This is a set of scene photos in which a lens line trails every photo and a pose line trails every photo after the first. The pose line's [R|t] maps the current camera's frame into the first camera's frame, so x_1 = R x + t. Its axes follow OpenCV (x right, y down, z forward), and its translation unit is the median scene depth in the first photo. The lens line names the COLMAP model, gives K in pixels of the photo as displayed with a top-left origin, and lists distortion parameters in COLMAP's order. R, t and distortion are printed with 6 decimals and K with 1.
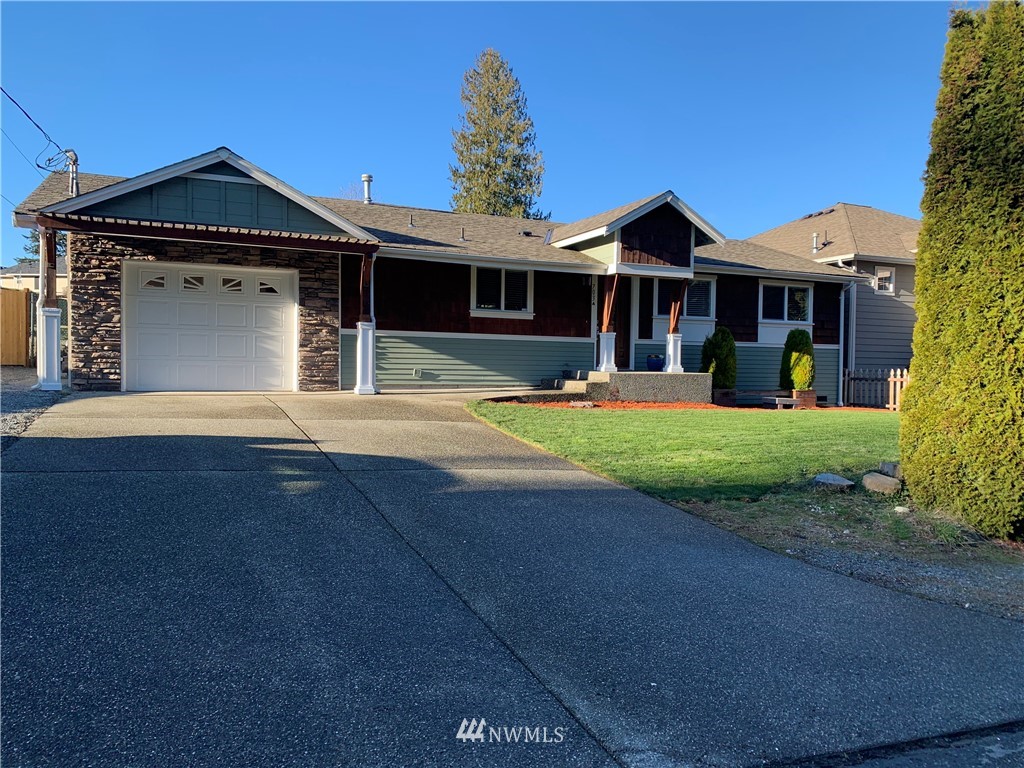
lens RADIAL K [[808.7, 0, 512.0], [0, 808.7, 384.0], [0, 0, 1]] dist [-0.001165, -0.003479]
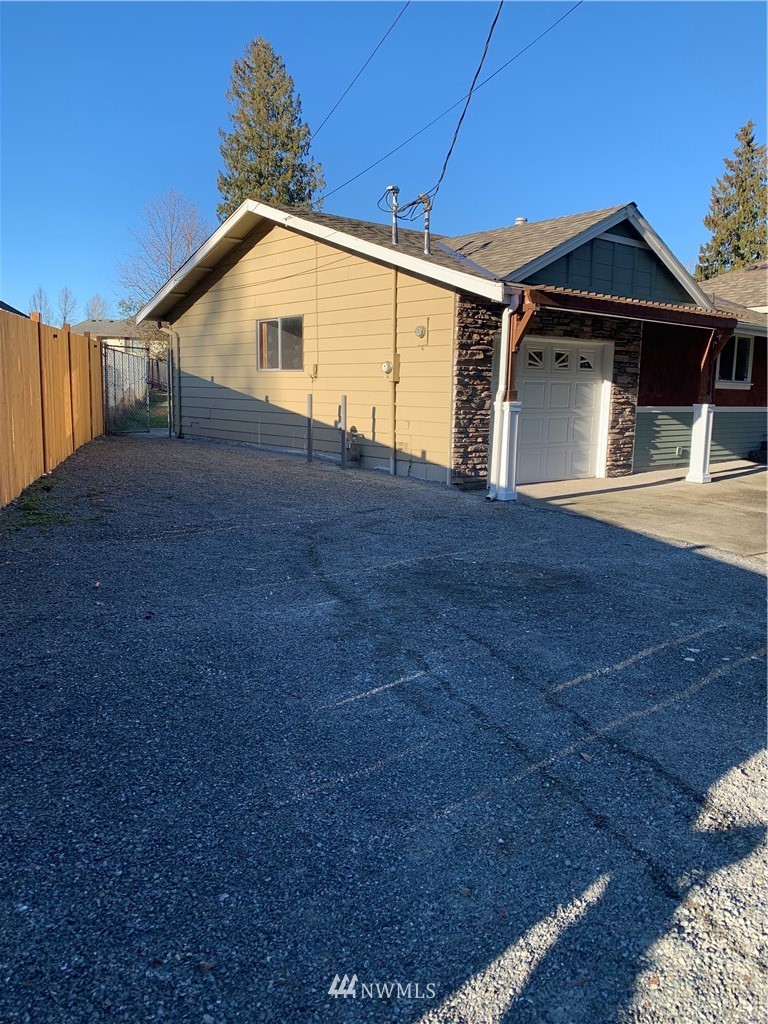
lens RADIAL K [[808.7, 0, 384.0], [0, 808.7, 512.0], [0, 0, 1]] dist [-0.001165, -0.003479]
pose [[0.972137, -0.033607, 0.231993, -0.772393], [0.002282, 0.990980, 0.133992, -0.080726], [-0.234404, -0.129729, 0.963445, 0.190302]]
